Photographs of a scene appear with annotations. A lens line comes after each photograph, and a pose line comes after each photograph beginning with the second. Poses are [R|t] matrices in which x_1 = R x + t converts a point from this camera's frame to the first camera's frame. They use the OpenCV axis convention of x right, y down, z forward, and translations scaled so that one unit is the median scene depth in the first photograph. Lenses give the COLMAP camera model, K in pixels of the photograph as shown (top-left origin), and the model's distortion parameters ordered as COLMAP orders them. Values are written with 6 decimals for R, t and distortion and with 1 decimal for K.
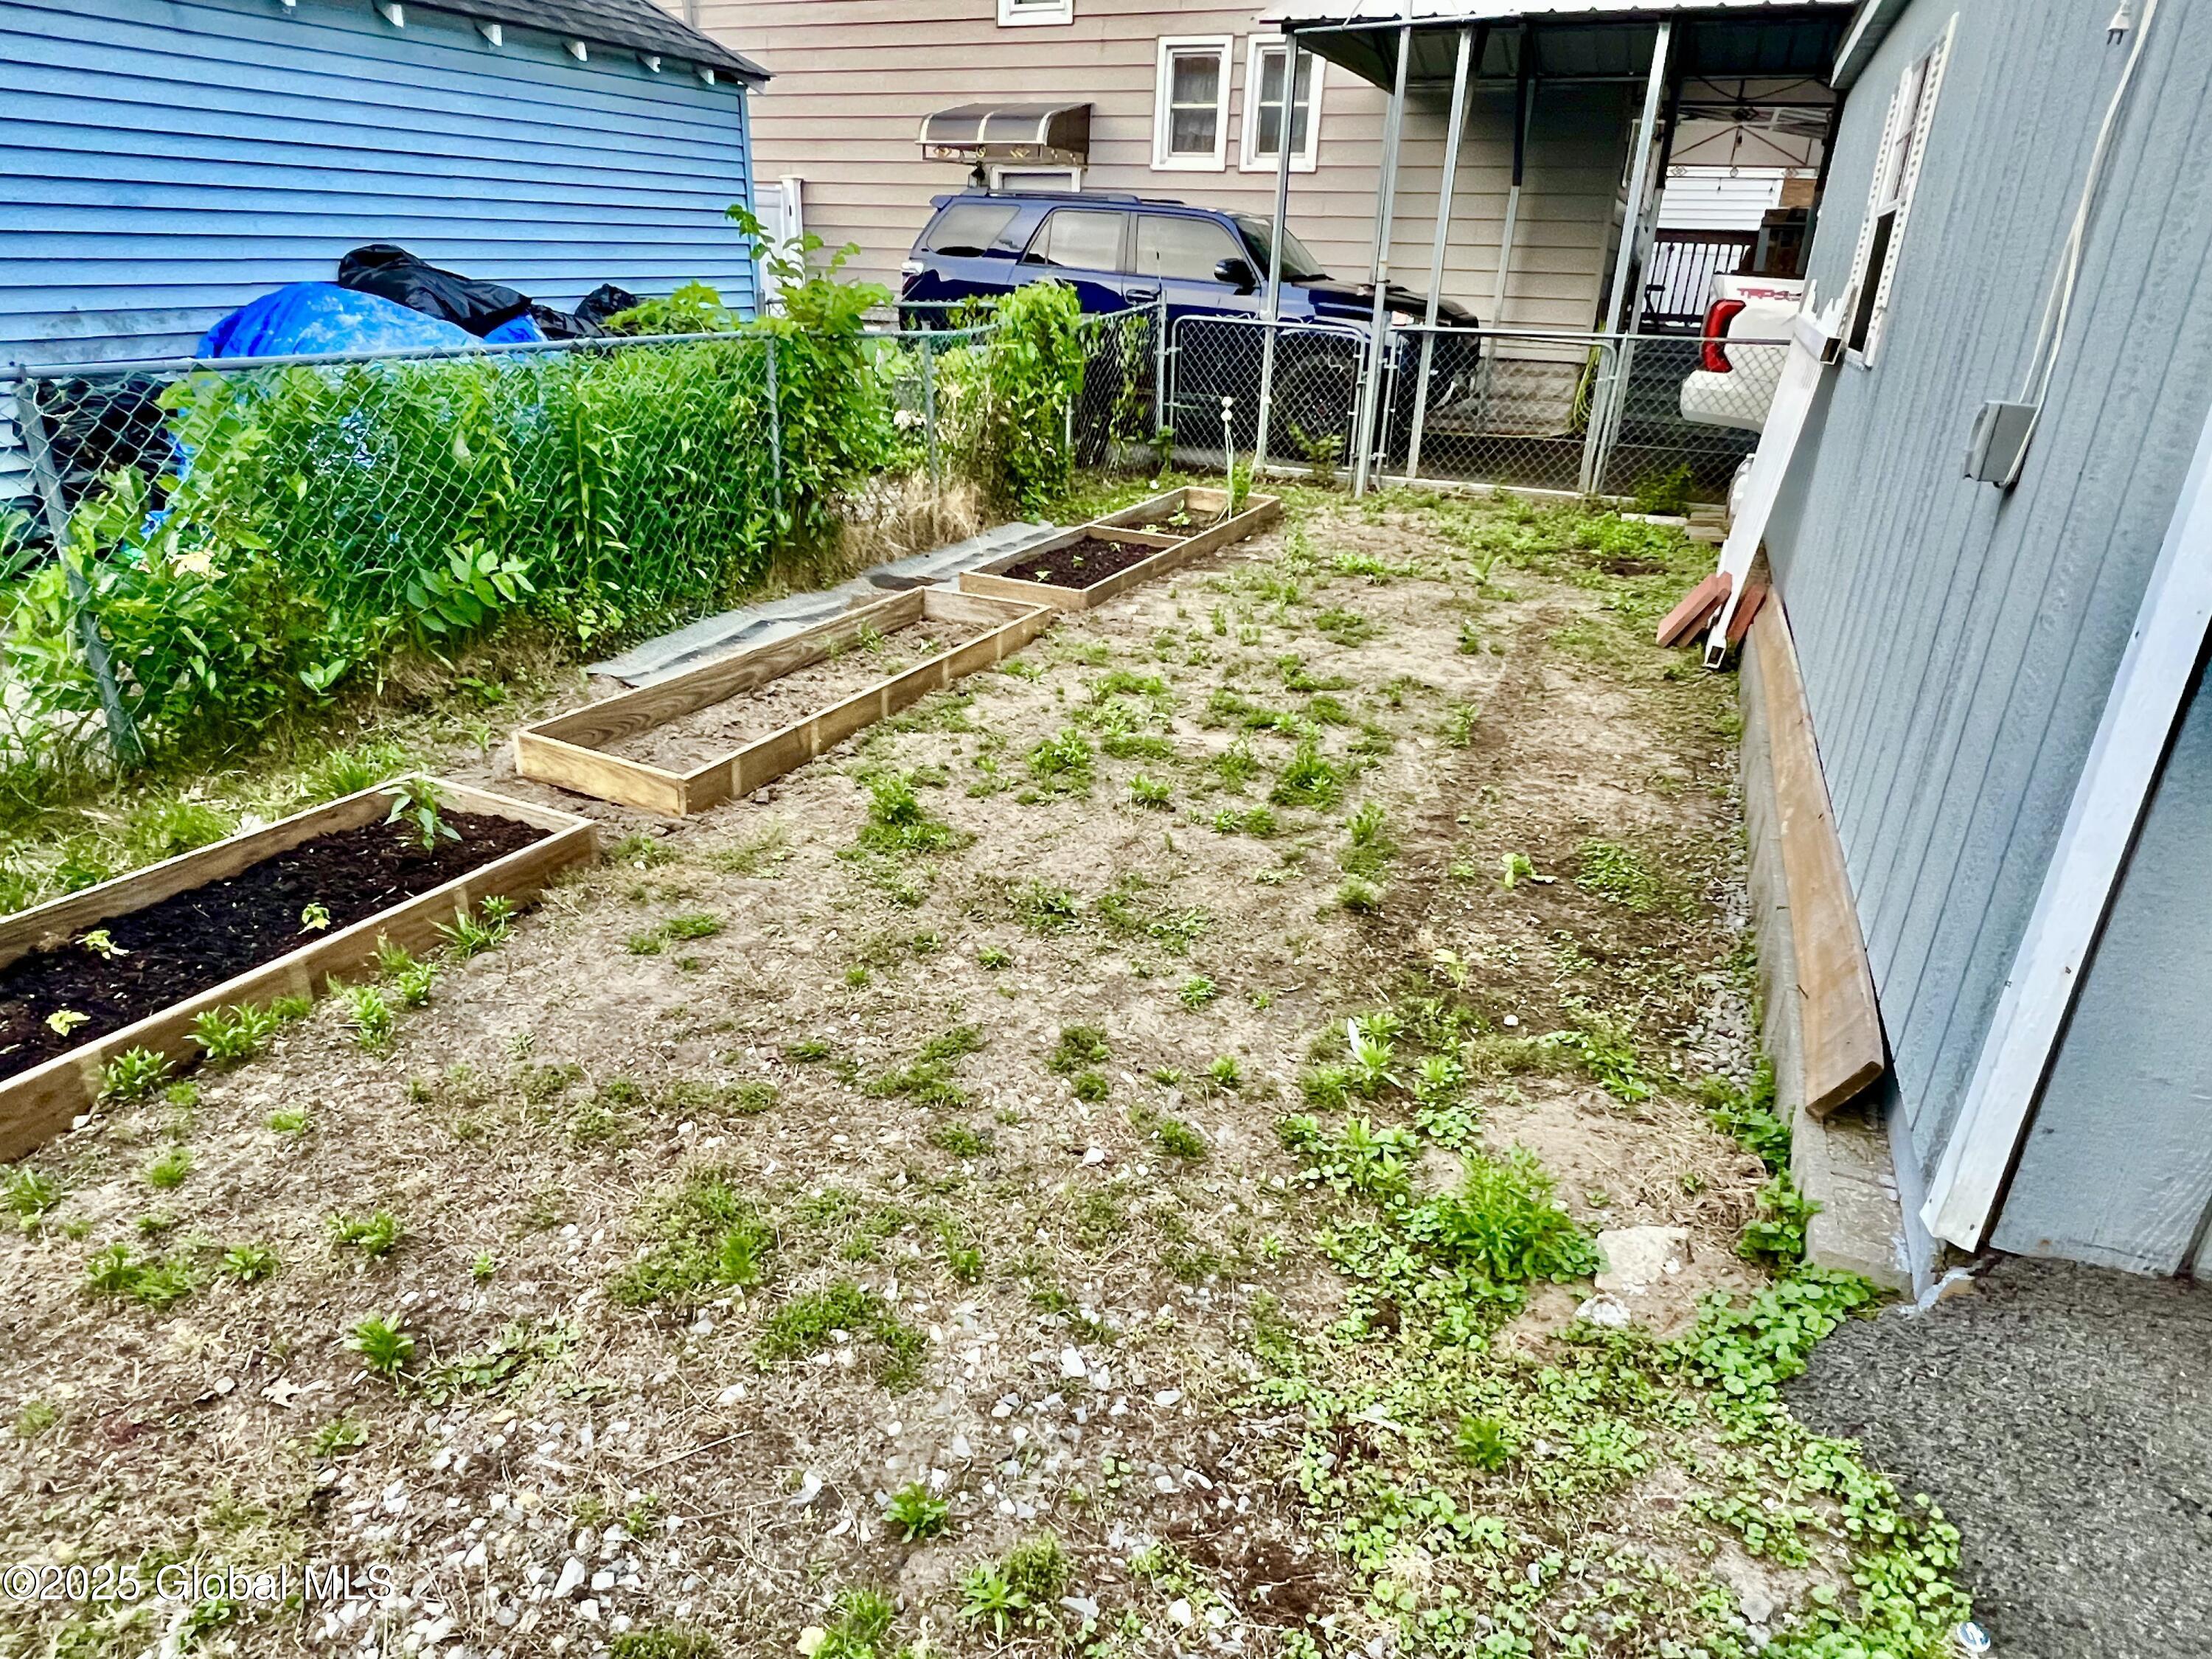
lens RADIAL K [[1294.4, 0, 1105.9], [0, 1294.4, 827.6], [0, 0, 1]] dist [-0.008361, -0.001202]
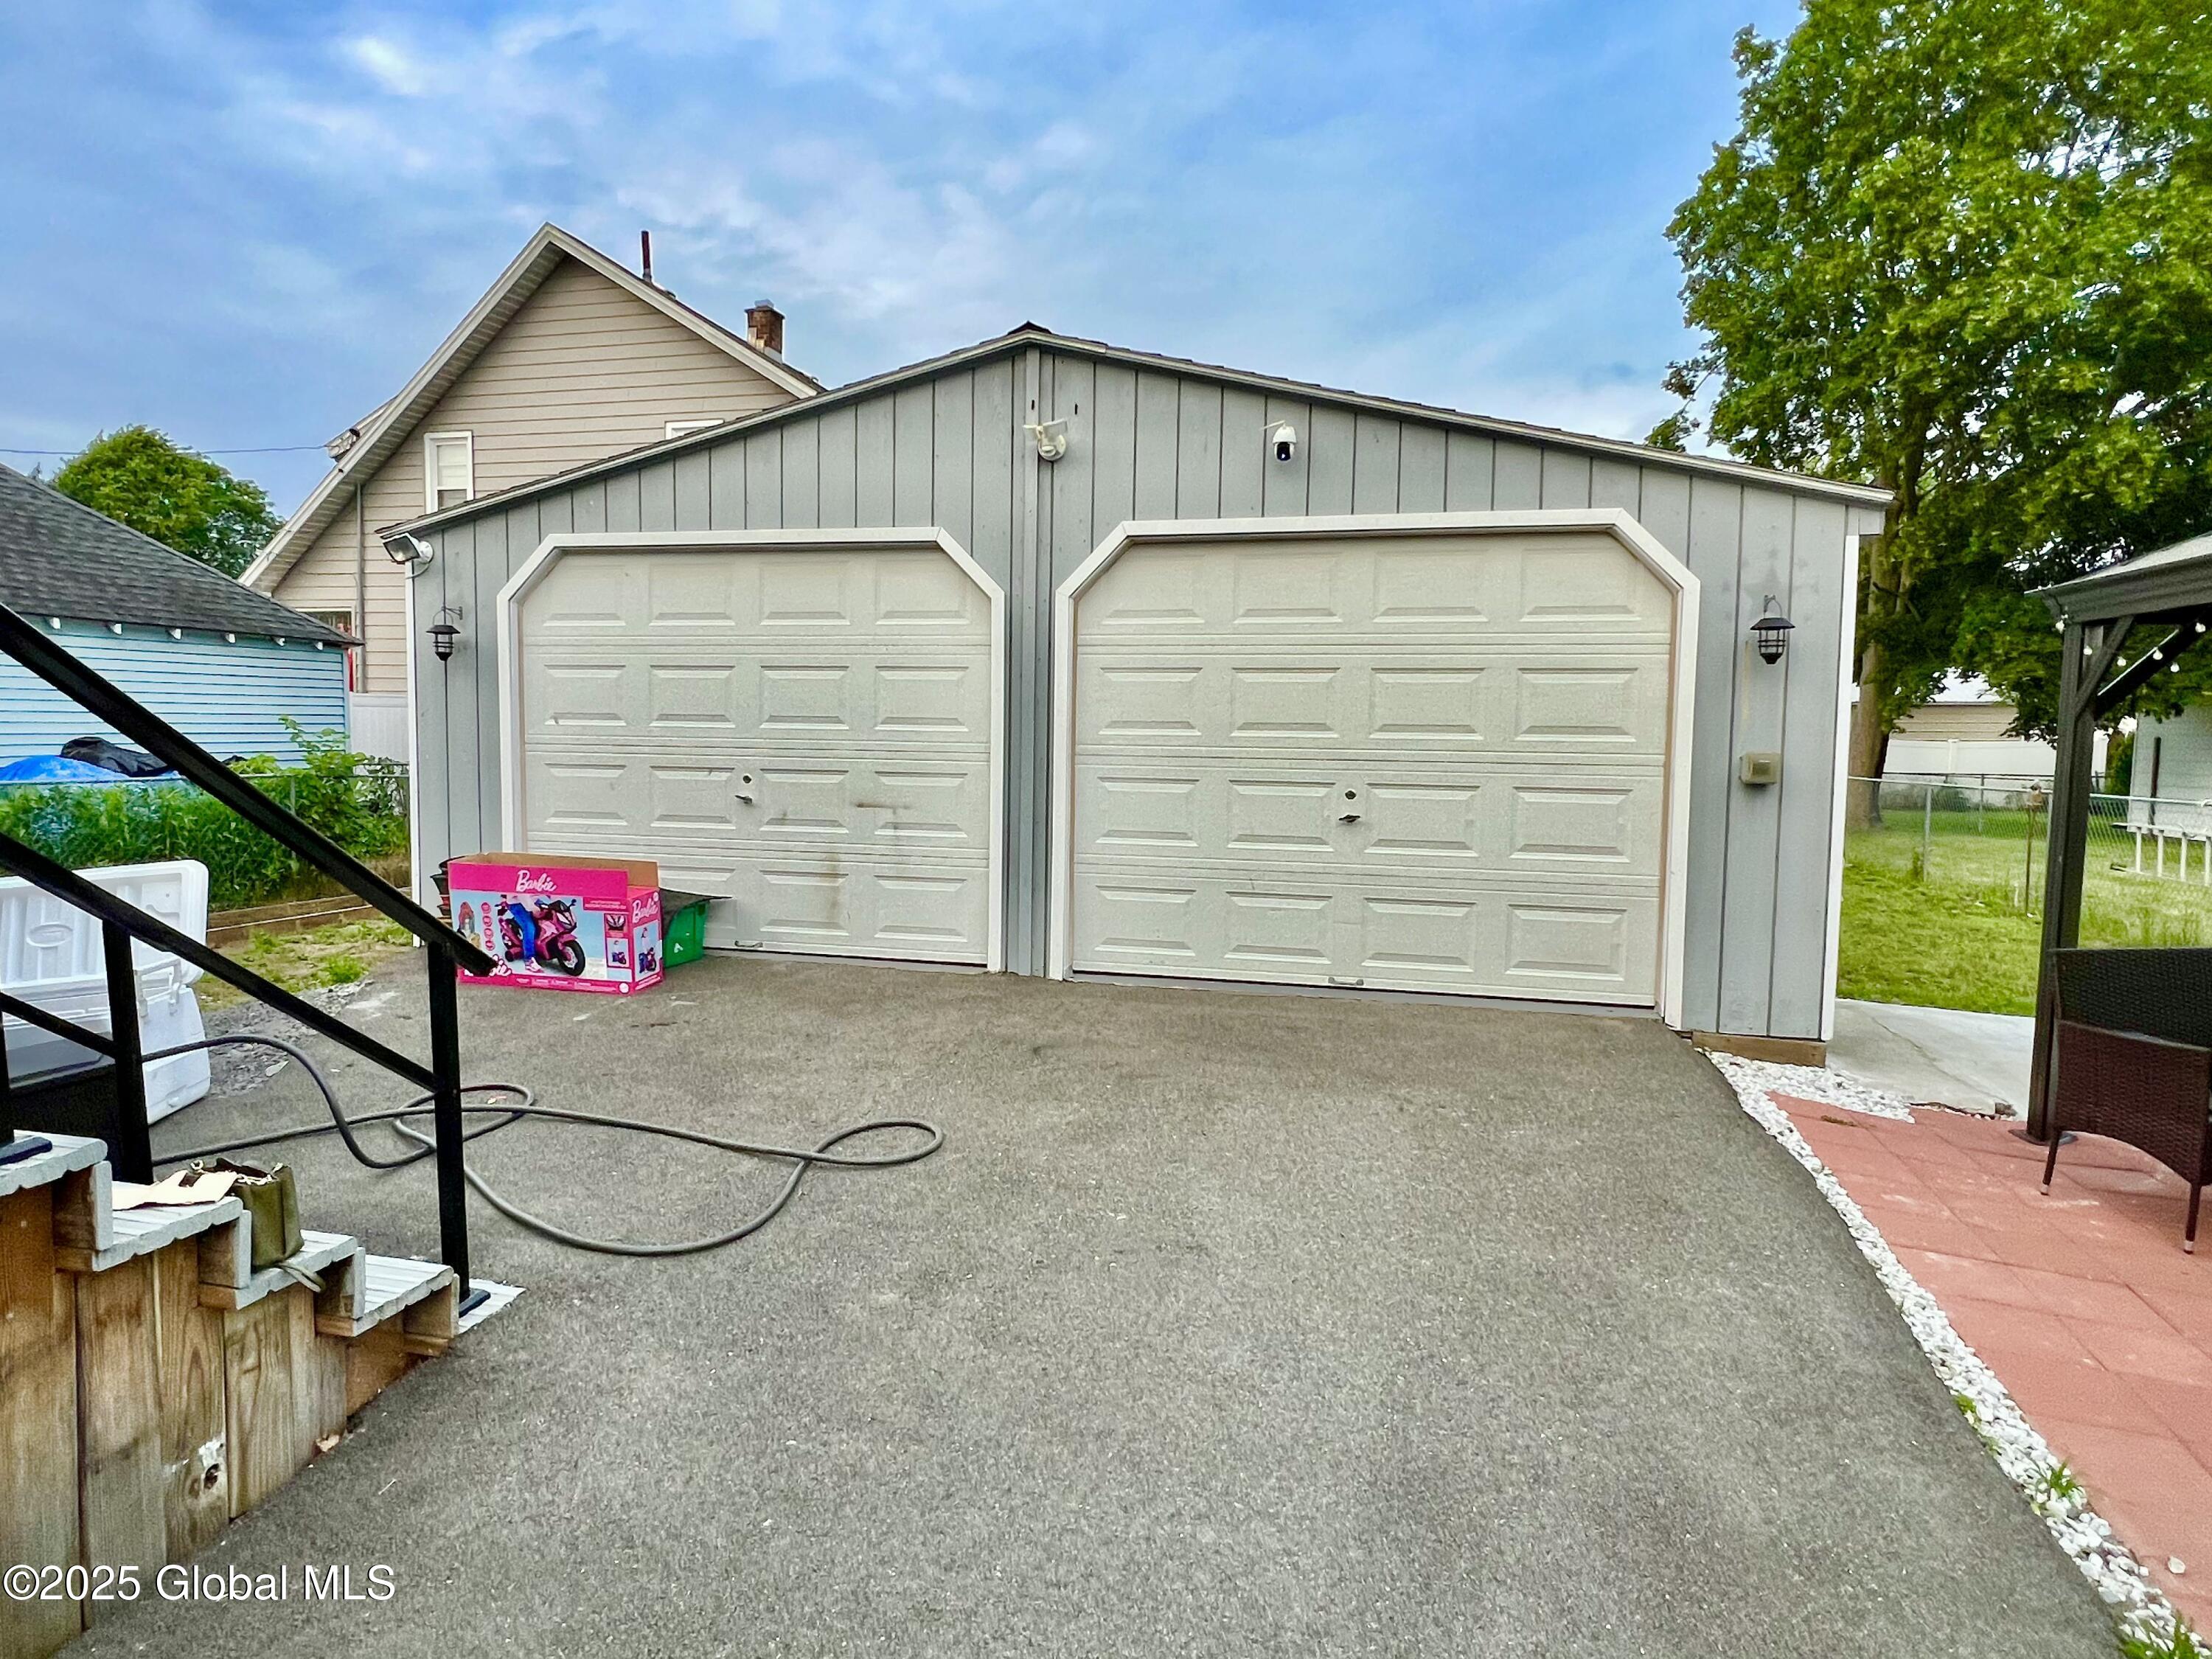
lens RADIAL K [[1294.4, 0, 1106.0], [0, 1294.4, 834.3], [0, 0, 1]] dist [-0.008361, -0.001202]
pose [[0.986192, -0.027854, 0.163247, 0.688878], [0.079990, 0.943257, -0.322284, 0.475477], [-0.145007, 0.330892, 0.932461, -1.076678]]
